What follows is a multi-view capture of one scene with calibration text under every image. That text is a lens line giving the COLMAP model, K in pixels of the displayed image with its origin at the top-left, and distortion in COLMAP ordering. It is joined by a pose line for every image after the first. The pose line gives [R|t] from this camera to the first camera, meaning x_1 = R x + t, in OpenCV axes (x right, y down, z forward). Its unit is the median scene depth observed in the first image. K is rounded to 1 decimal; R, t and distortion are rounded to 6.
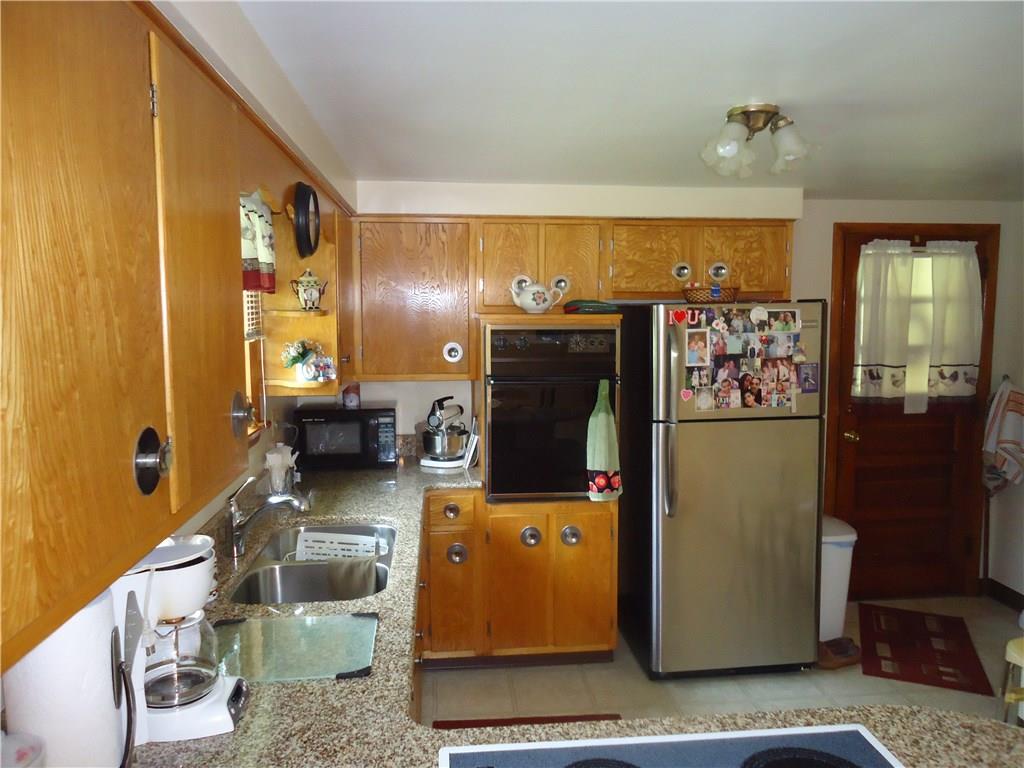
lens RADIAL K [[739.7, 0, 510.1], [0, 739.7, 387.1], [0, 0, 1]] dist [-0.022104, 0.017268]
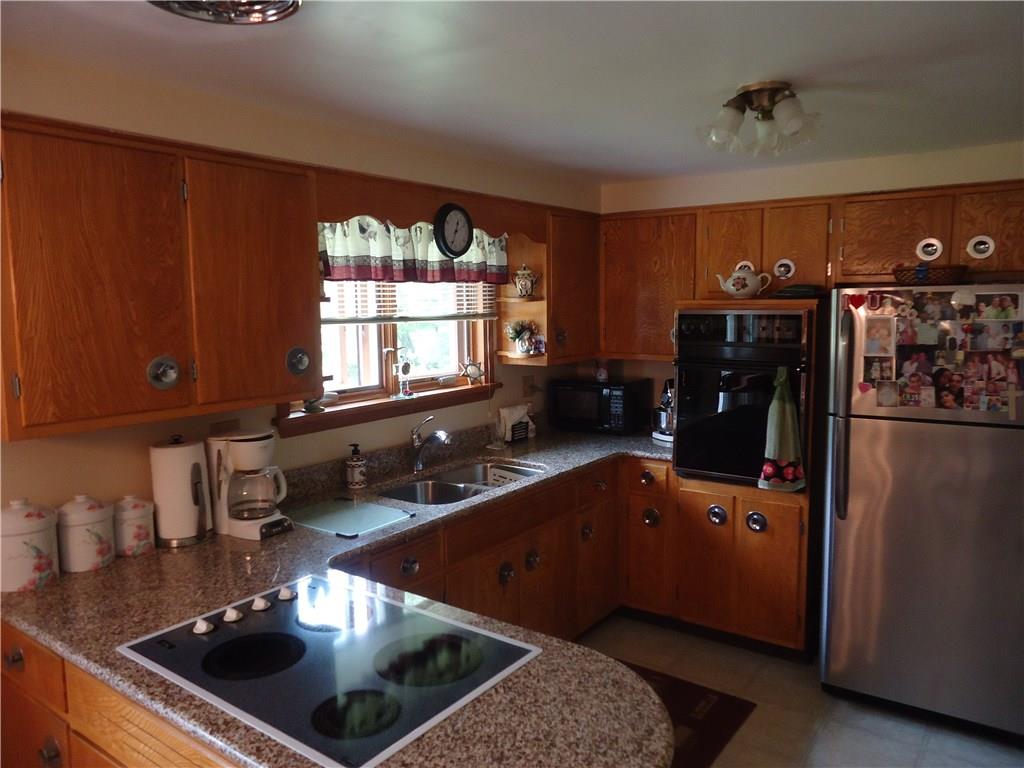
lens RADIAL K [[739.7, 0, 514.8], [0, 739.7, 387.6], [0, 0, 1]] dist [-0.022104, 0.017268]
pose [[0.750072, 0.073001, -0.657314, 0.503119], [-0.061163, 0.997287, 0.040964, -0.000602], [0.658521, 0.009478, 0.752502, 0.036482]]
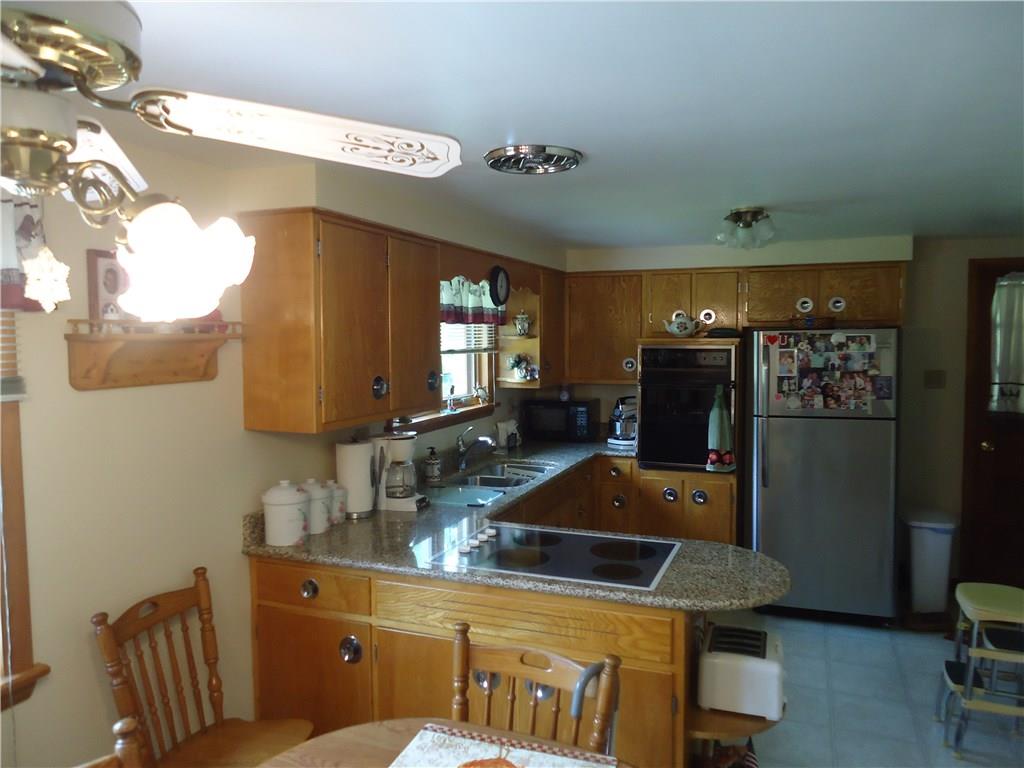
lens RADIAL K [[739.7, 0, 511.3], [0, 739.7, 386.7], [0, 0, 1]] dist [-0.022104, 0.017268]
pose [[0.892088, 0.029556, -0.450894, 0.405664], [-0.045179, 0.998693, -0.023920, 0.045250], [0.449597, 0.041710, 0.892257, -0.425737]]
